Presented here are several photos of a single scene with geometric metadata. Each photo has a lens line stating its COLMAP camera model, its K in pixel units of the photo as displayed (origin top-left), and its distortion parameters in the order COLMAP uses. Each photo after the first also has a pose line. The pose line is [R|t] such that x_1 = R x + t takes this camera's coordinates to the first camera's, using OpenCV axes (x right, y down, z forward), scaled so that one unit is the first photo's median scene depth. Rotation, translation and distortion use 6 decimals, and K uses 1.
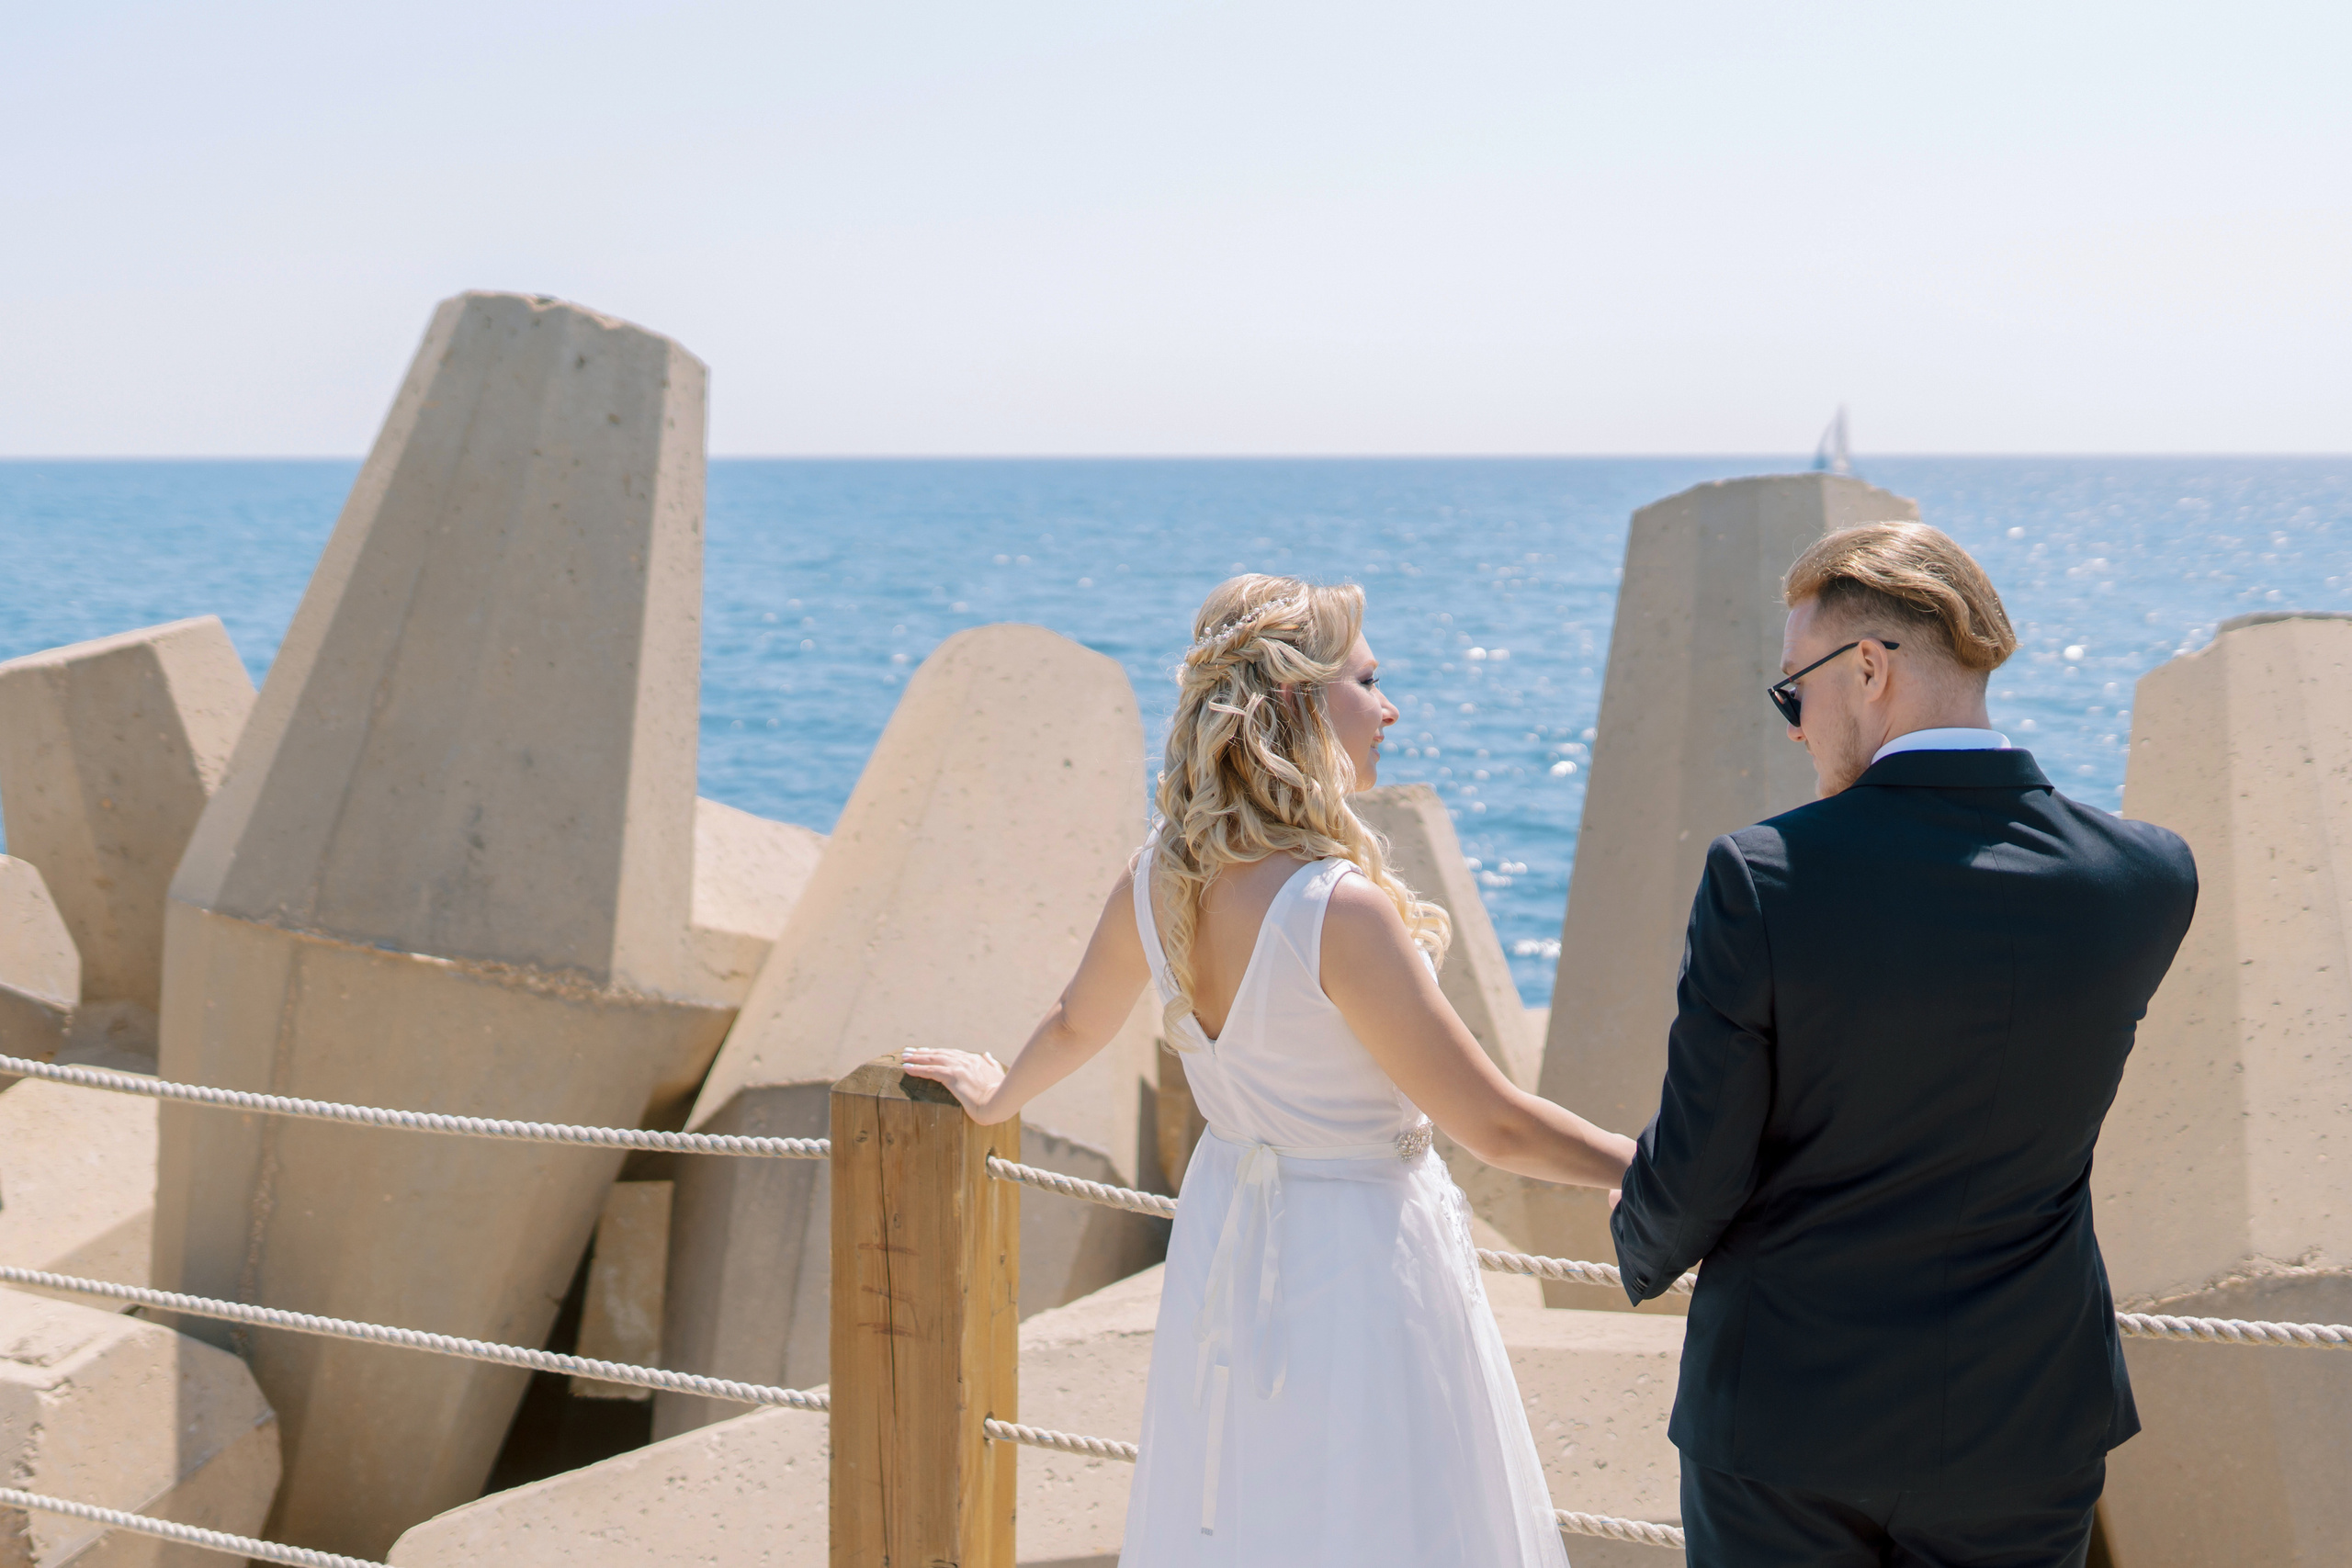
lens RADIAL K [[2645.2, 0, 1176.0], [0, 2645.2, 784.0], [0, 0, 1]] dist [-0.011402, 0.025846]
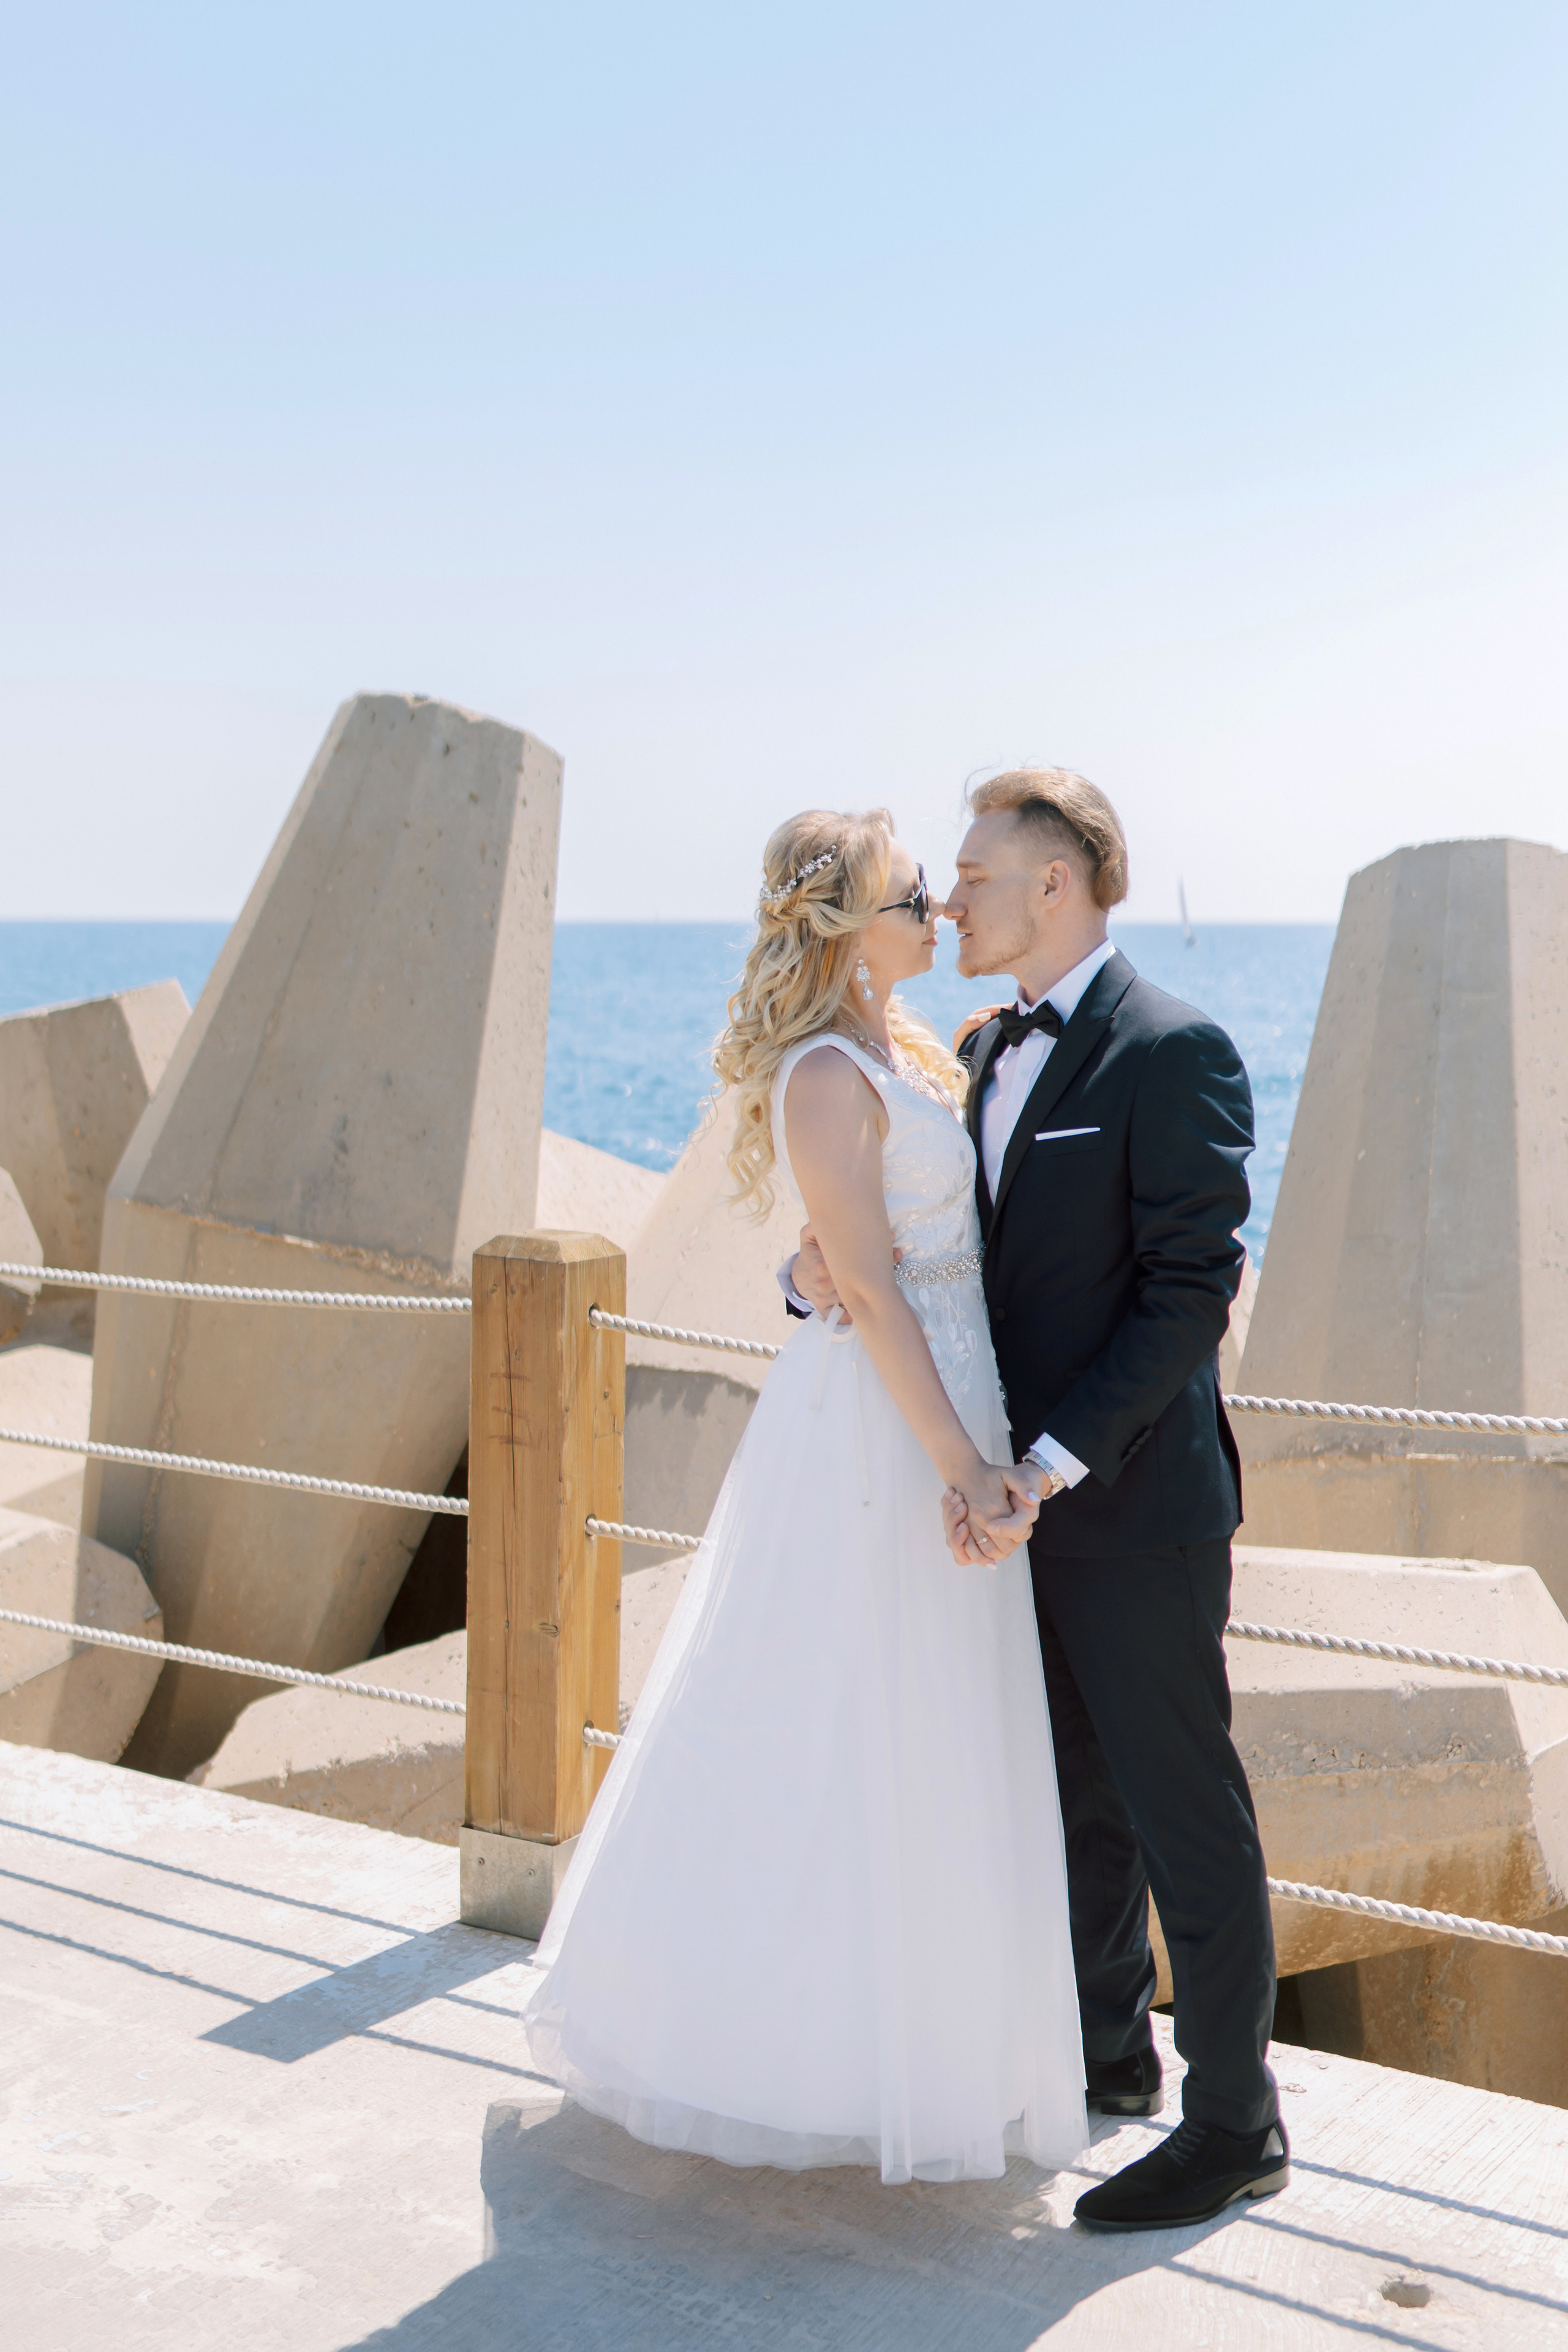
lens RADIAL K [[2645.4, 0, 784.0], [0, 2645.4, 1176.0], [0, 0, 1]] dist [-0.011402, 0.025846]
pose [[0.985054, 0.020206, -0.171054, 0.136434], [-0.025075, 0.999338, -0.026352, 0.061561], [0.170408, 0.030248, 0.984909, -0.141658]]
